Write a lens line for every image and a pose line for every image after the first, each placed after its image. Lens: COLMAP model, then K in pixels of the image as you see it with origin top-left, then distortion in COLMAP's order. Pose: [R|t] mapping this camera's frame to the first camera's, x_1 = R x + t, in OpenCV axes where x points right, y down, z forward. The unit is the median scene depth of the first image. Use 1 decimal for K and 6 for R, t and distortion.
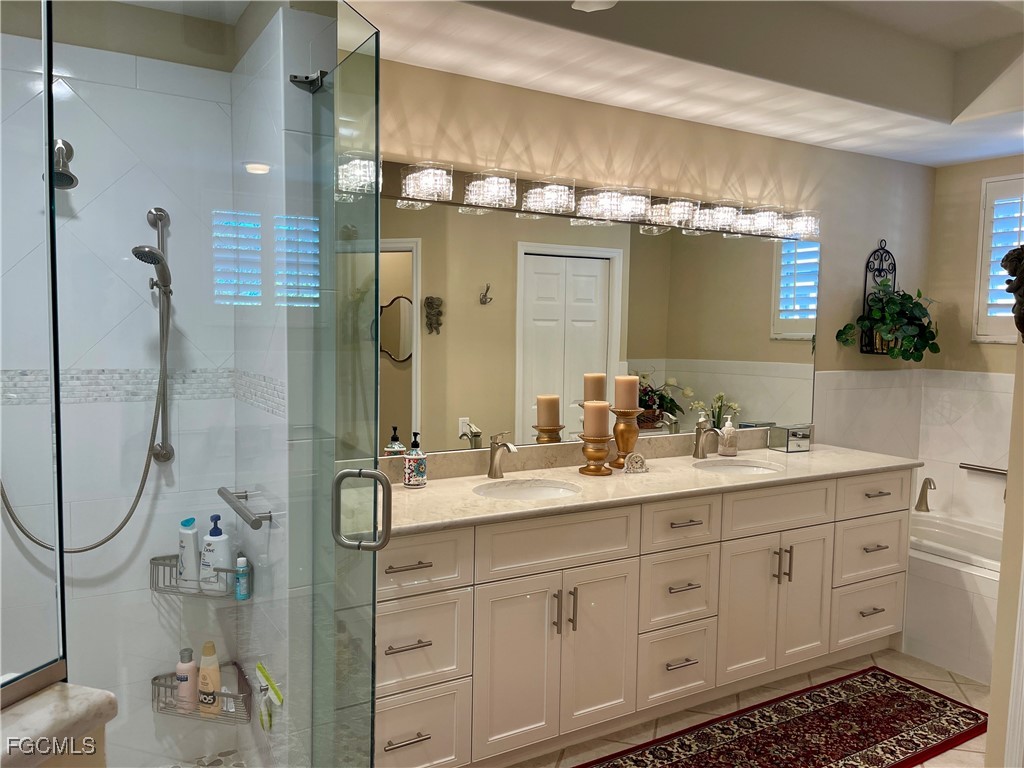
lens RADIAL K [[770.1, 0, 515.5], [0, 770.1, 385.8], [0, 0, 1]] dist [0.071582, -0.079969]
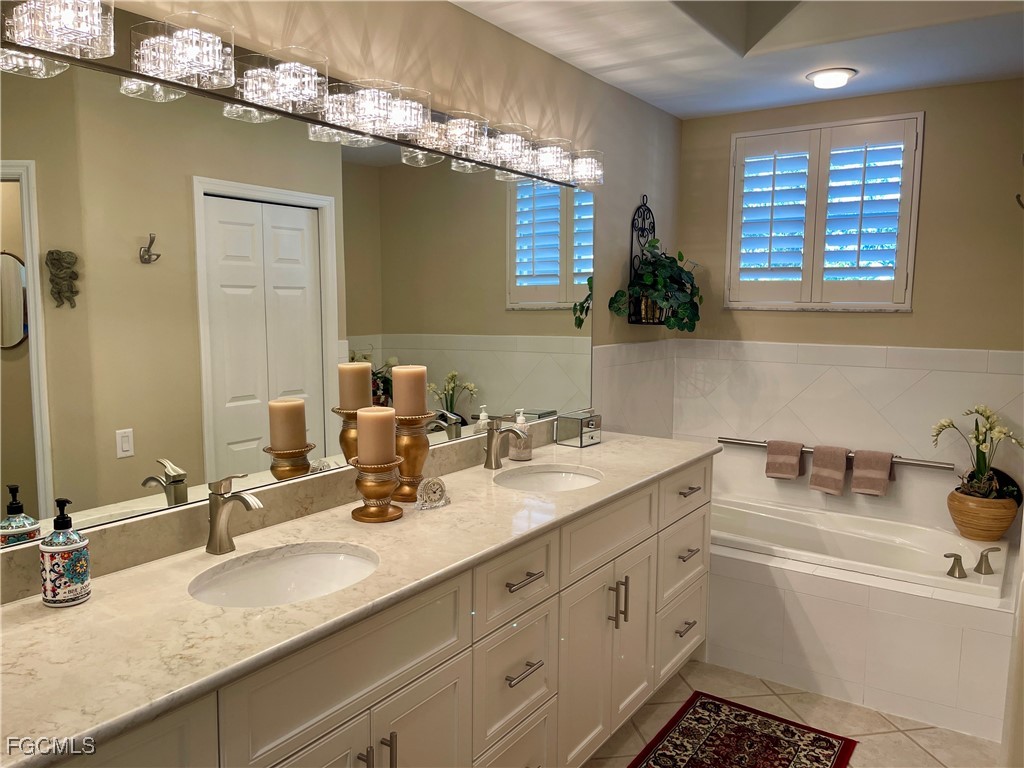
lens RADIAL K [[764.4, 0, 509.2], [0, 764.4, 377.9], [0, 0, 1]] dist [0.061479, -0.076740]
pose [[0.906567, -0.053431, 0.418667, -0.057618], [0.040832, 0.998405, 0.039001, -0.024299], [-0.420083, -0.018262, 0.907302, 0.328937]]
